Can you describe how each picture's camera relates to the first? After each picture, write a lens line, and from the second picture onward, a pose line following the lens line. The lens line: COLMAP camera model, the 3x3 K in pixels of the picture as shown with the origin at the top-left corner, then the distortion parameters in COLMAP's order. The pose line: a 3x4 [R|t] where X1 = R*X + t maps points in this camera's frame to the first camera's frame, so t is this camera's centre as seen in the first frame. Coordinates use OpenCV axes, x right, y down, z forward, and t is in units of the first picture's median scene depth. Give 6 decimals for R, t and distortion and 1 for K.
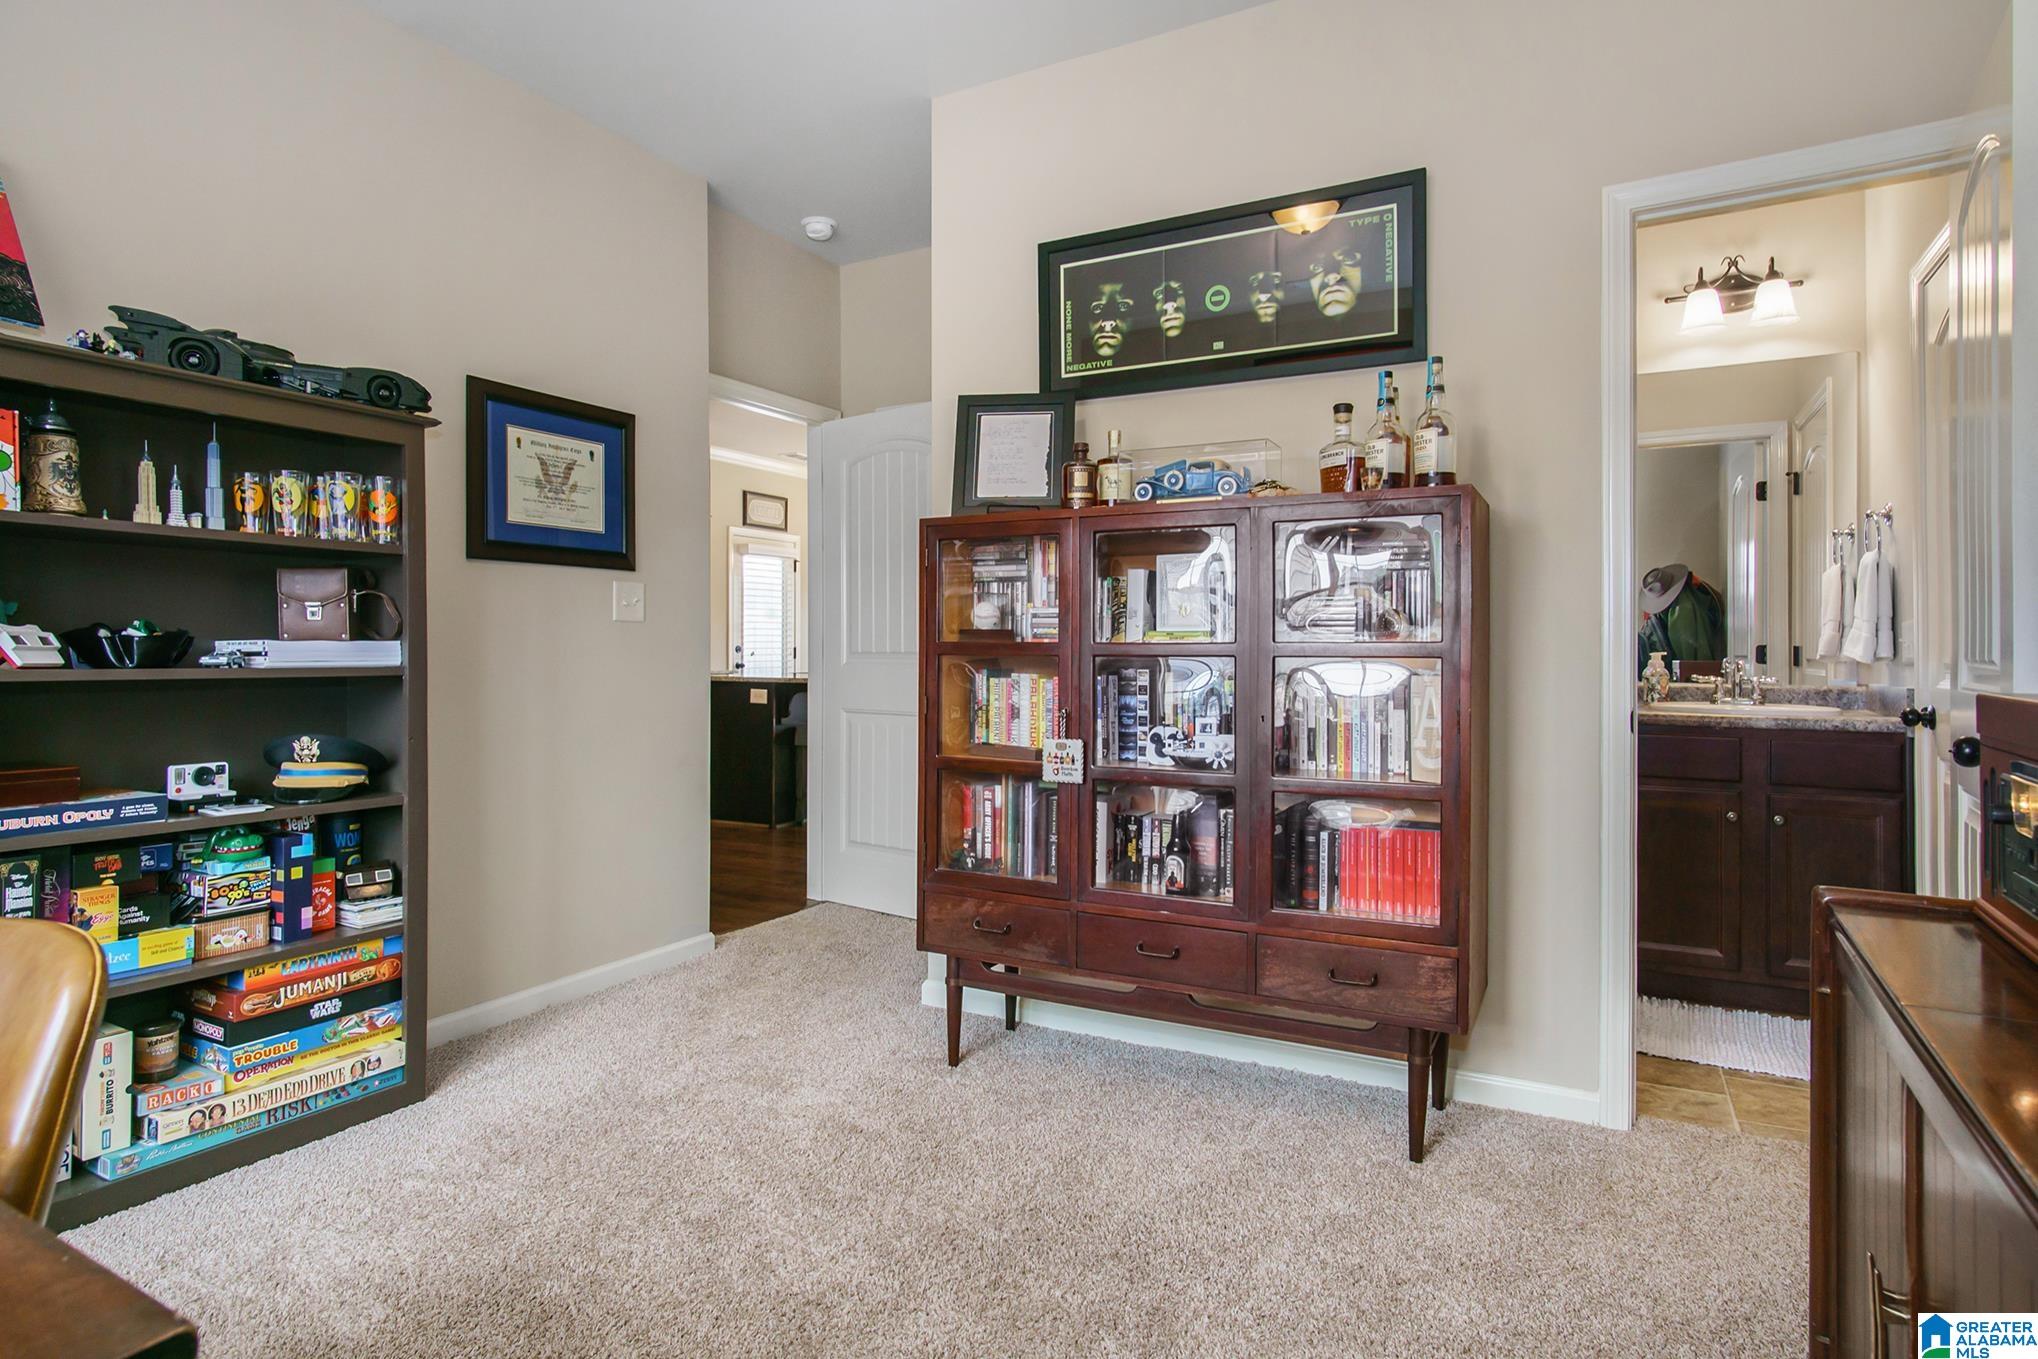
lens RADIAL K [[1122.7, 0, 1013.8], [0, 1122.7, 639.9], [0, 0, 1]] dist [-0.006314, 0.001397]
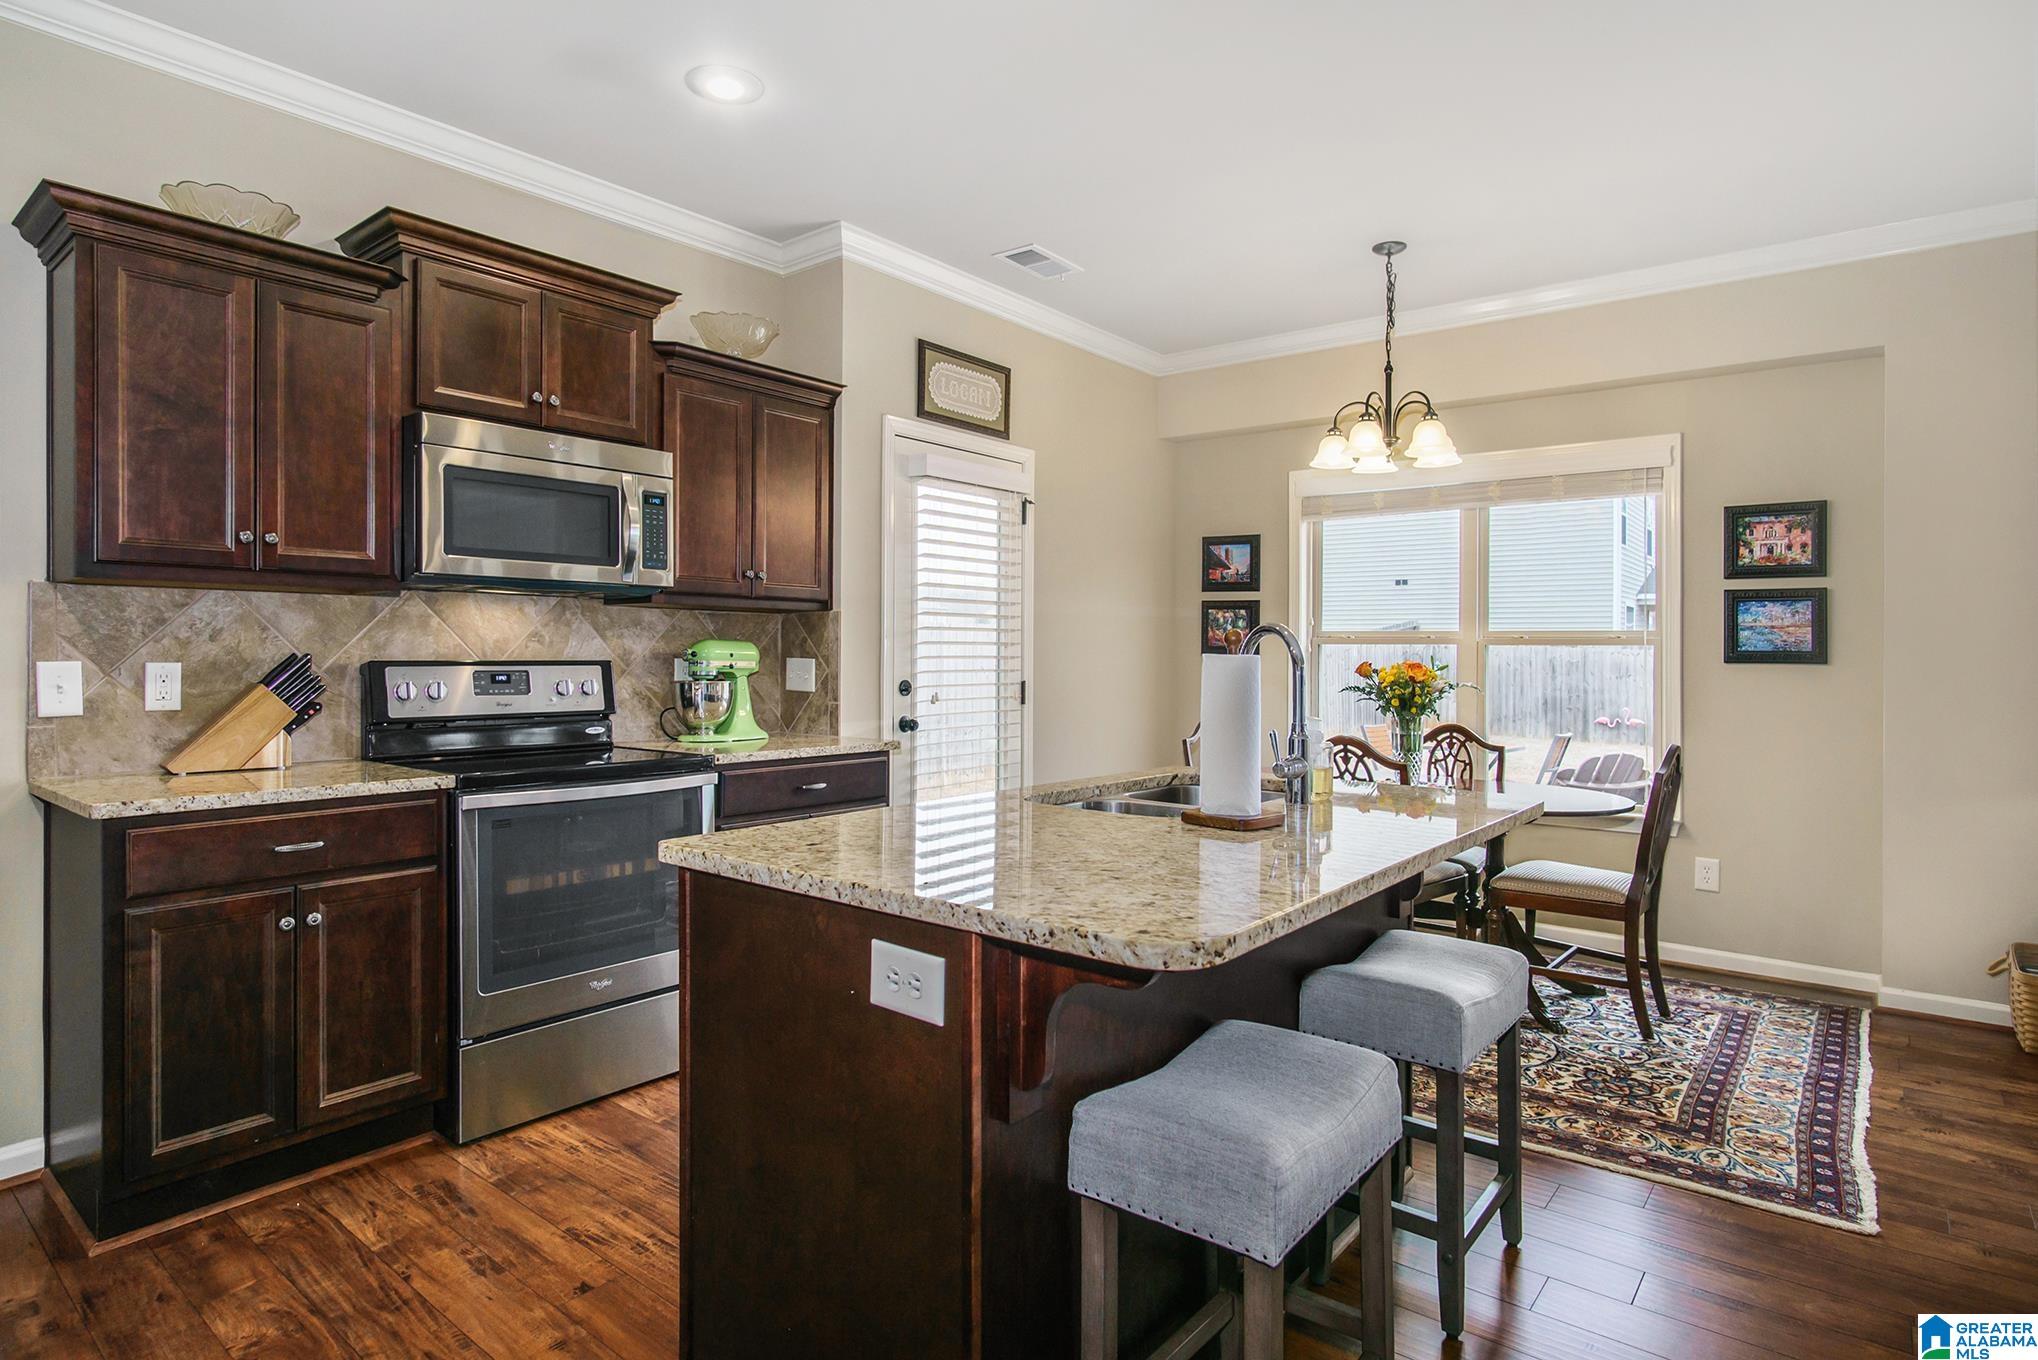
lens RADIAL K [[1122.7, 0, 1013.8], [0, 1122.7, 640.4], [0, 0, 1]] dist [-0.006314, 0.001397]
pose [[0.983261, -0.000340, -0.182202, -0.117619], [-0.000513, 0.999989, -0.004635, -0.008791], [0.182201, 0.004651, 0.983250, 0.553536]]
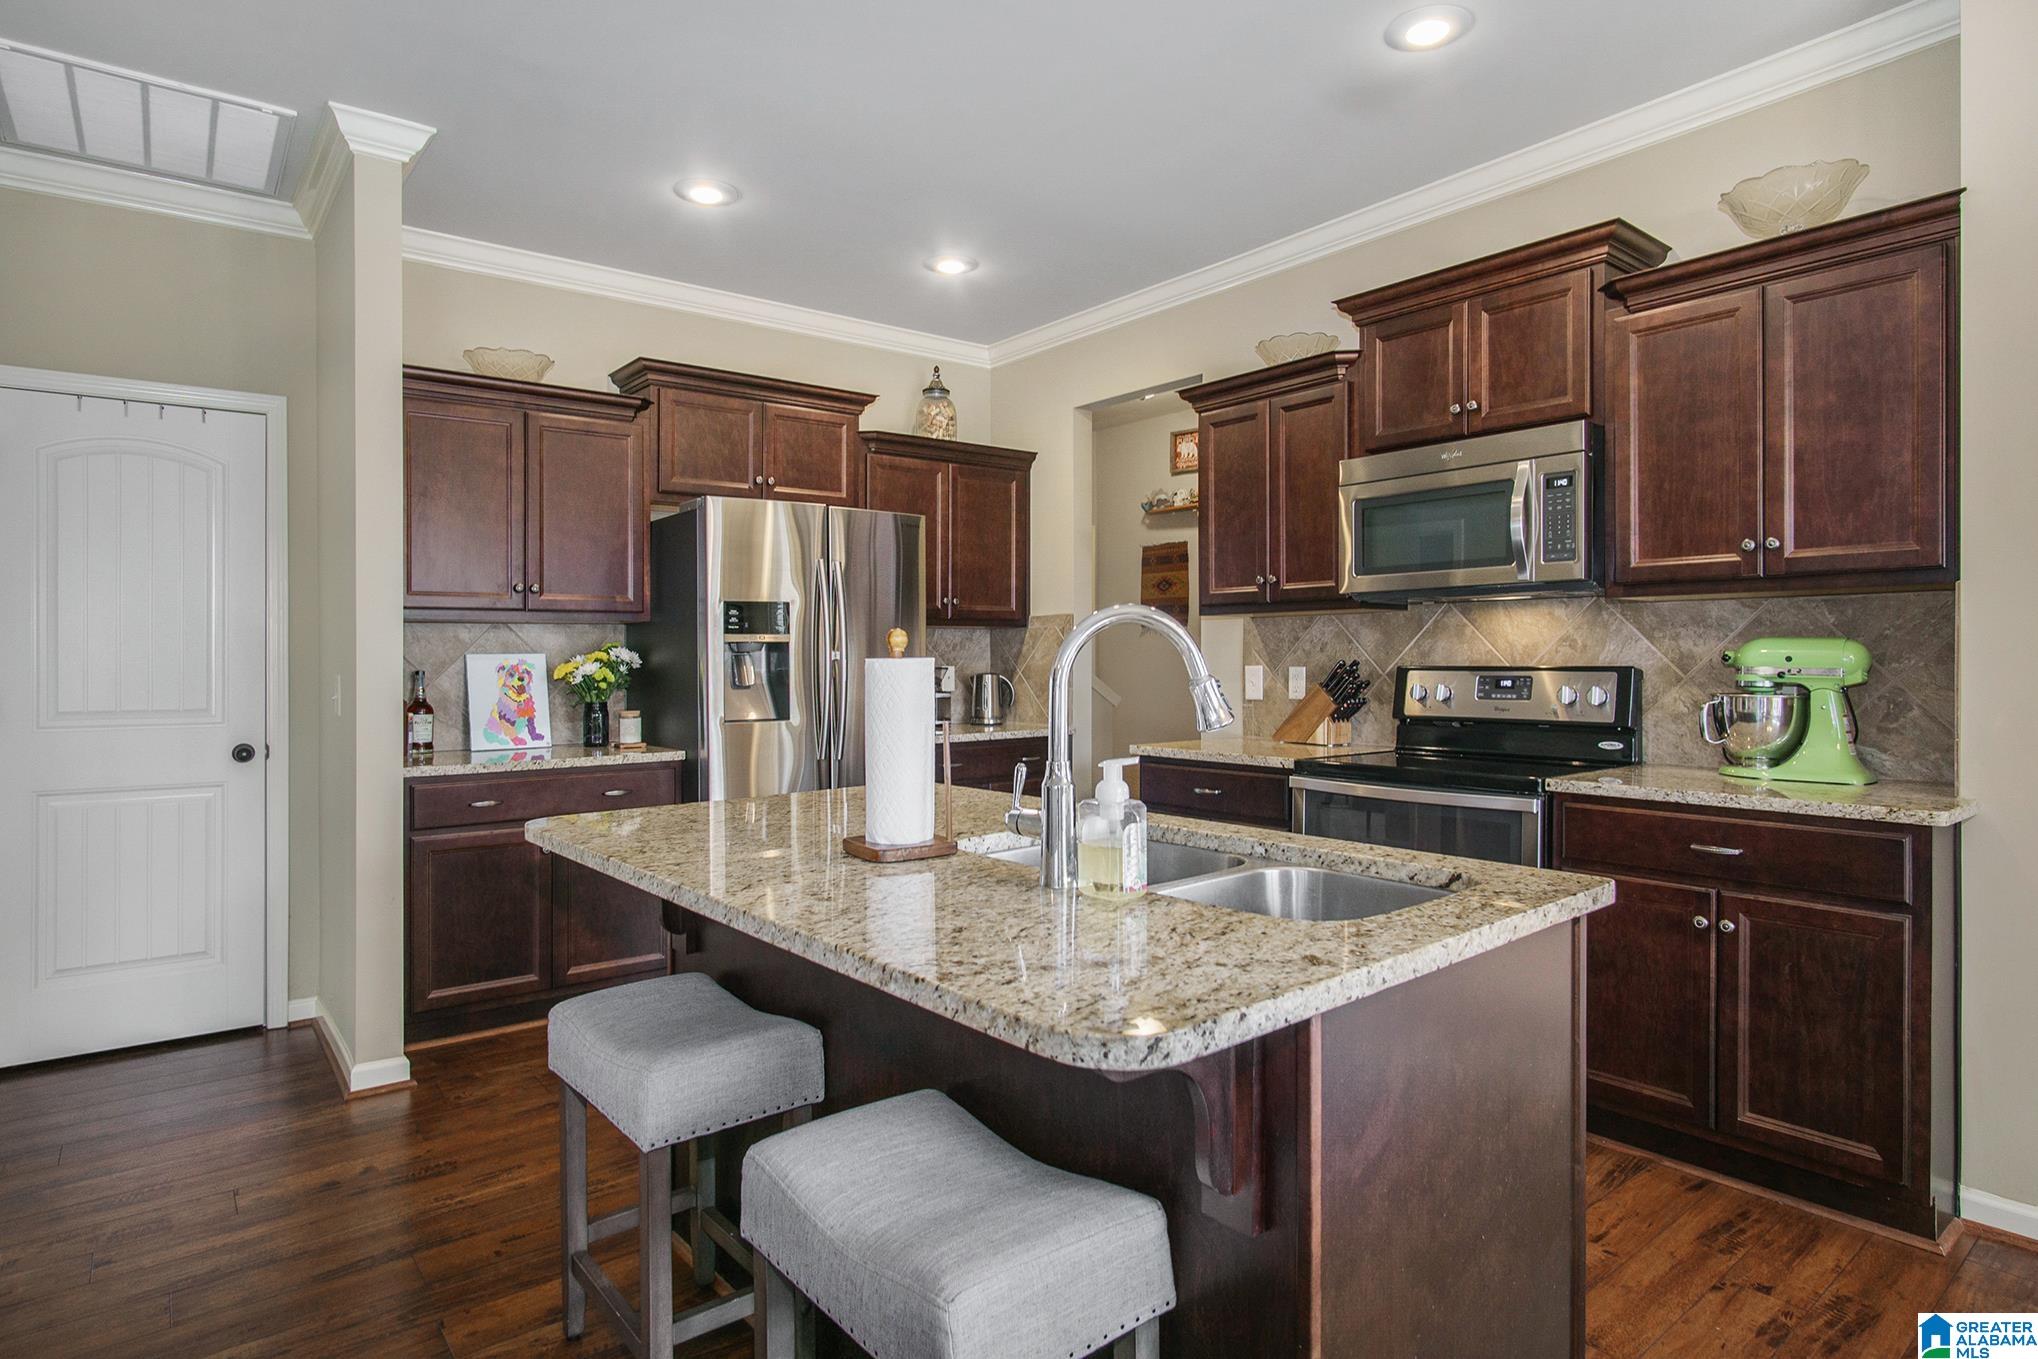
lens RADIAL K [[1083.3, 0, 1007.9], [0, 1083.3, 655.2], [0, 0, 1]] dist [-0.002567, -0.000160]
pose [[-0.401943, -0.005282, -0.915650, 0.038770], [0.010390, 0.999893, -0.010329, -0.005547], [0.915606, -0.013665, -0.401845, 0.861980]]
